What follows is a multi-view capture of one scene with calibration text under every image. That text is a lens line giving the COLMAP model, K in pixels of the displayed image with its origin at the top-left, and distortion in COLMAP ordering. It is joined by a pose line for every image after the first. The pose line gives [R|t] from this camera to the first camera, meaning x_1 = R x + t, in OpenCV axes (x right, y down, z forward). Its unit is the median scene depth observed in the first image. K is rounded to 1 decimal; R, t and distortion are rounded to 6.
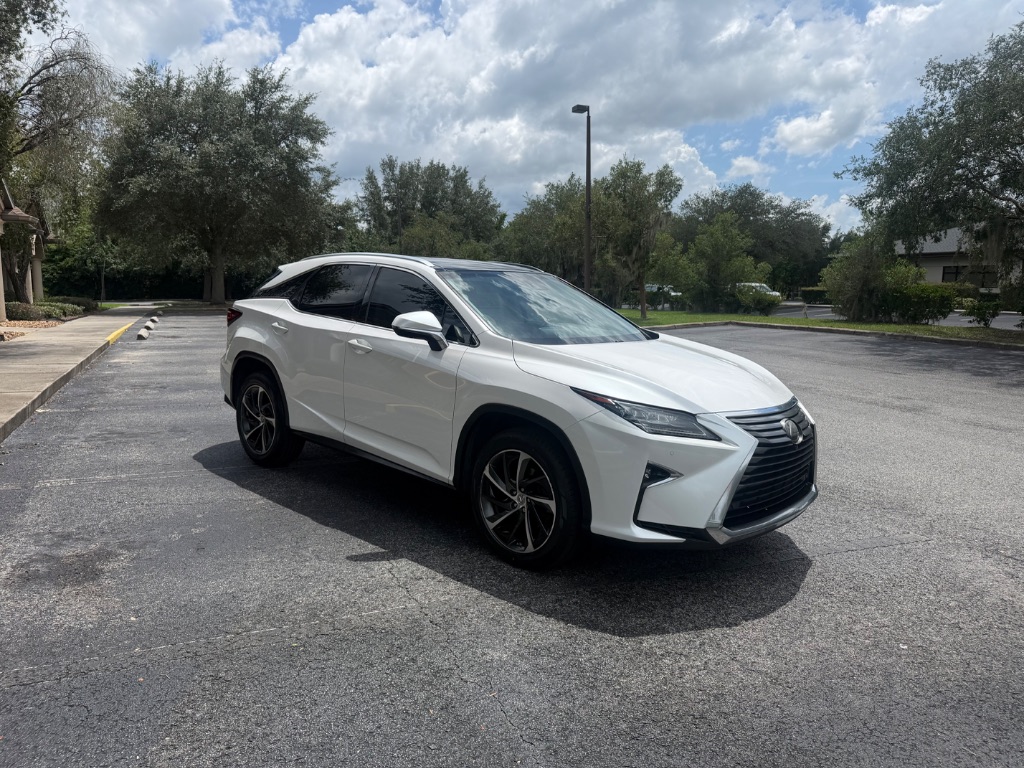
lens RADIAL K [[709.8, 0, 532.8], [0, 709.8, 384.3], [0, 0, 1]] dist [-0.011281, -0.004958]
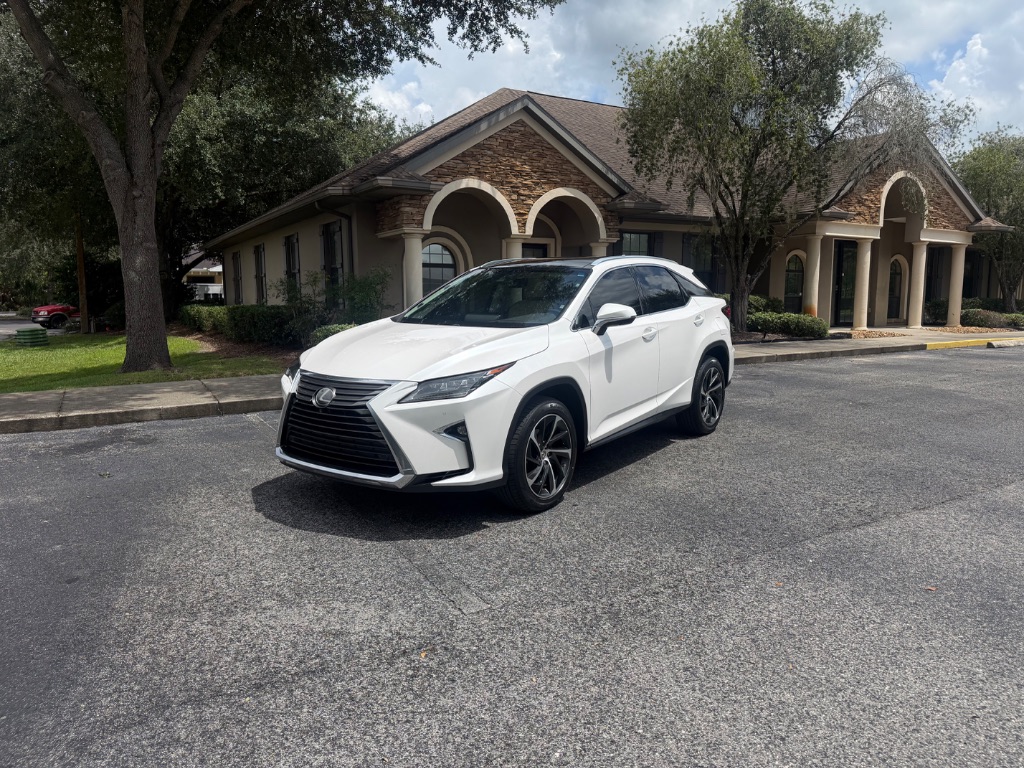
lens RADIAL K [[732.0, 0, 512.0], [0, 732.0, 384.0], [0, 0, 1]] dist [0.098427, -0.160124]
pose [[0.099604, 0.100658, -0.989923, 0.365512], [-0.125421, 0.988205, 0.087863, -0.023198], [0.987091, 0.115405, 0.111054, 0.265742]]
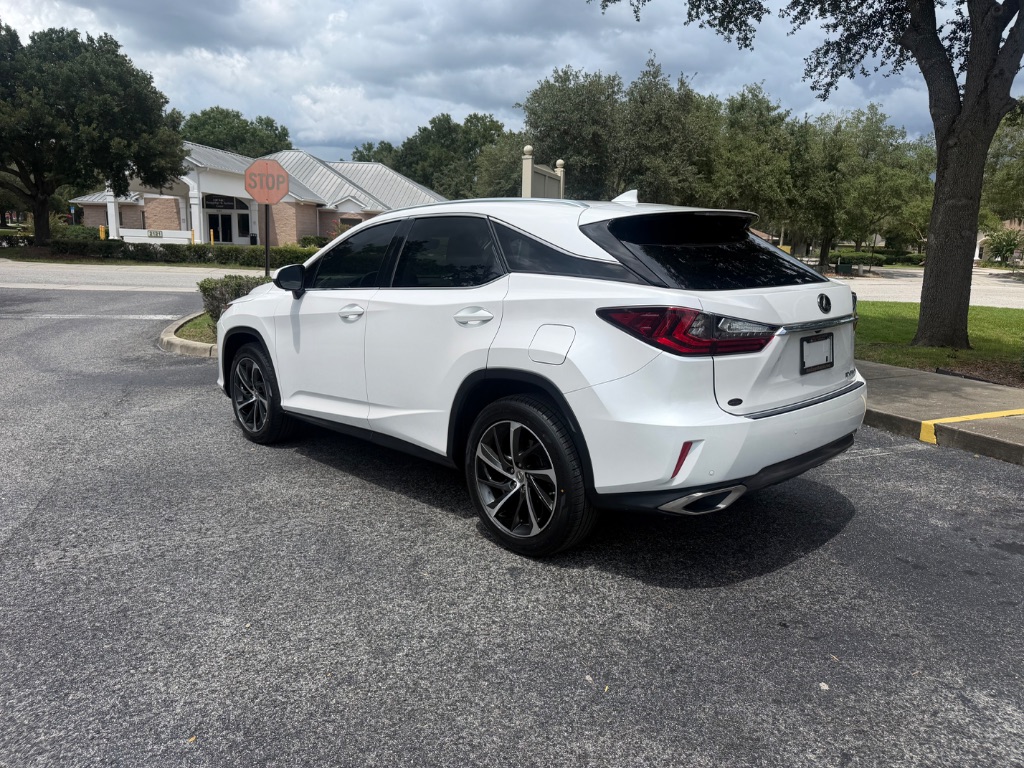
lens RADIAL K [[718.6, 0, 496.2], [0, 718.6, 394.3], [0, 0, 1]] dist [0.000261, 0.000484]
pose [[-0.995445, -0.055897, 0.077226, -0.067159], [-0.027062, 0.942430, 0.333307, -0.084918], [-0.091411, 0.329699, -0.939650, 0.622200]]
